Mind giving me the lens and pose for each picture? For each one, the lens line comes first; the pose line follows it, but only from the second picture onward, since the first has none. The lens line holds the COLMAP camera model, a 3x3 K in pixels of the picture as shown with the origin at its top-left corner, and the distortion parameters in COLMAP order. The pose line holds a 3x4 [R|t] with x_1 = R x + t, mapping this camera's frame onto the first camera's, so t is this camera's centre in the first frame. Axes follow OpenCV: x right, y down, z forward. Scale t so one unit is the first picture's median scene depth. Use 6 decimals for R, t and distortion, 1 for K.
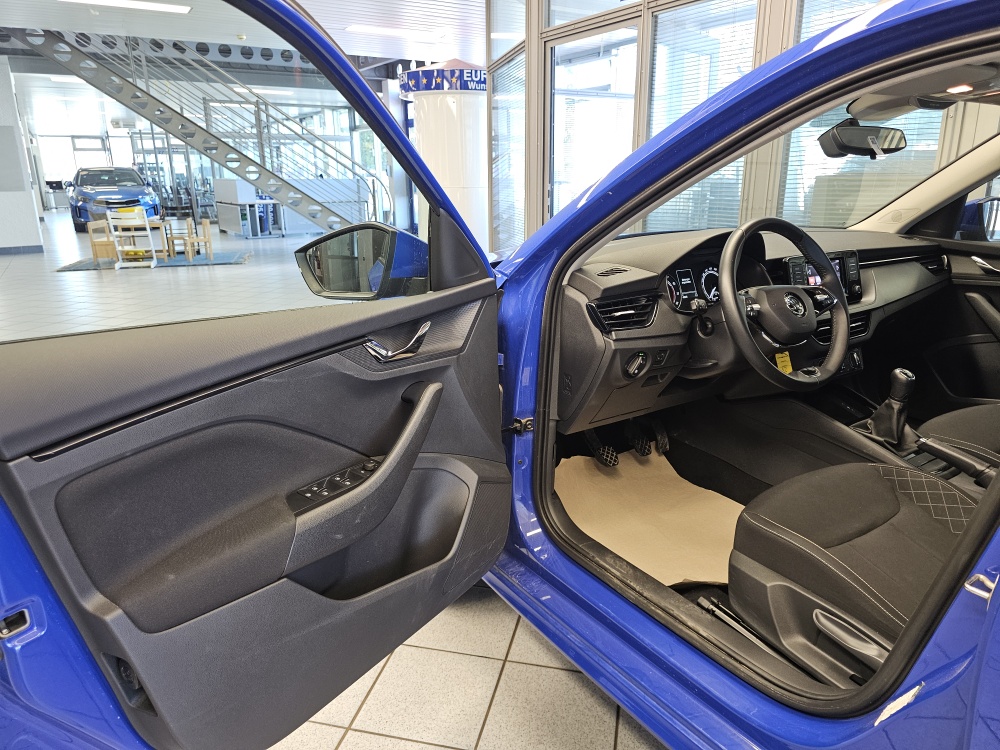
lens RADIAL K [[679.1, 0, 499.1], [0, 679.1, 369.1], [0, 0, 1]] dist [0.032915, -0.047139]
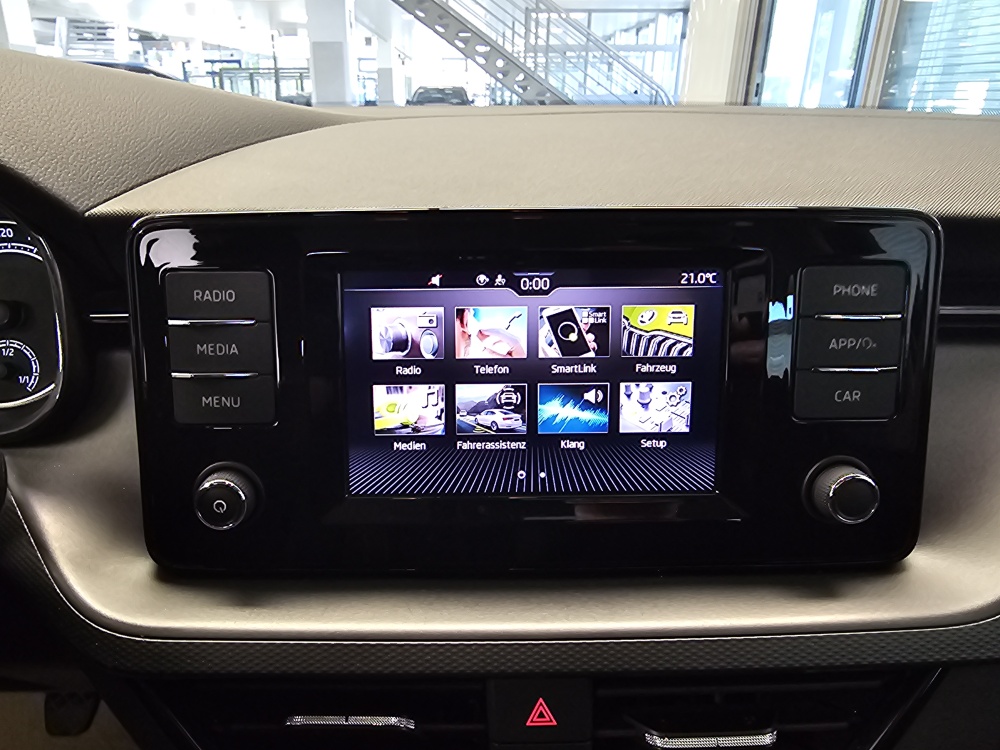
lens RADIAL K [[680.3, 0, 451.8], [0, 680.3, 378.6], [0, 0, 1]] dist [0.003934, -0.003213]
pose [[0.837919, 0.209041, -0.504176, 0.458951], [-0.151960, 0.976574, 0.152355, -0.130271], [0.524213, -0.051047, 0.850056, 0.738107]]
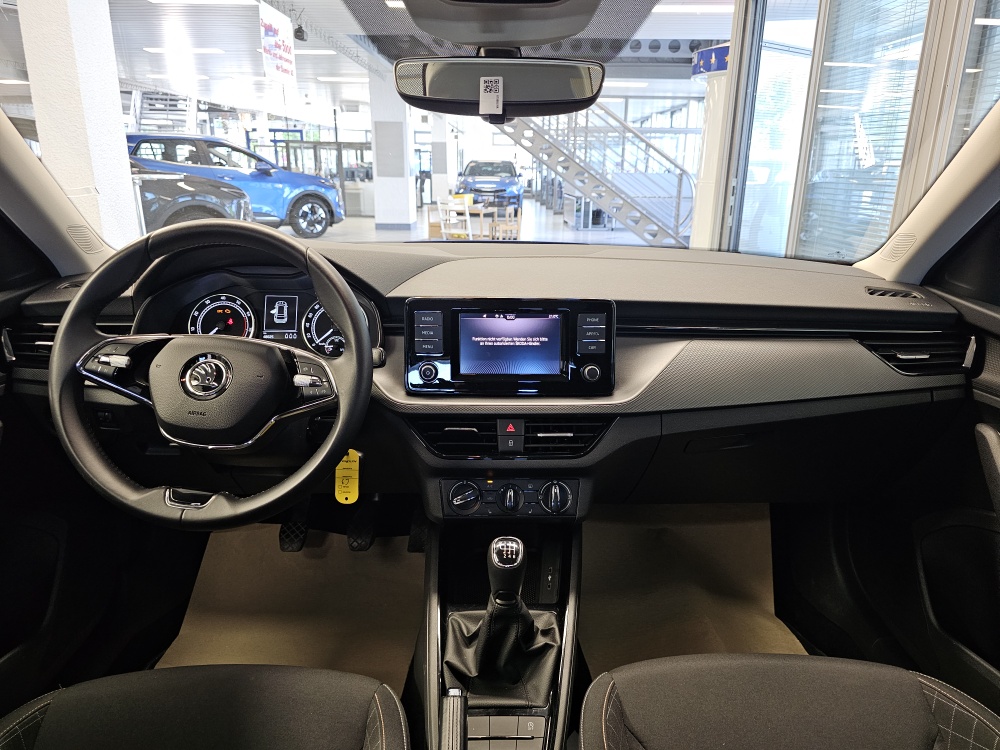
lens RADIAL K [[672.6, 0, 511.9], [0, 672.6, 371.9], [0, 0, 1]] dist [0.088628, -0.123677]
pose [[0.845543, 0.169633, -0.506243, 0.651825], [-0.164364, 0.984839, 0.055475, -0.118767], [0.507978, 0.036301, 0.860605, 0.448212]]
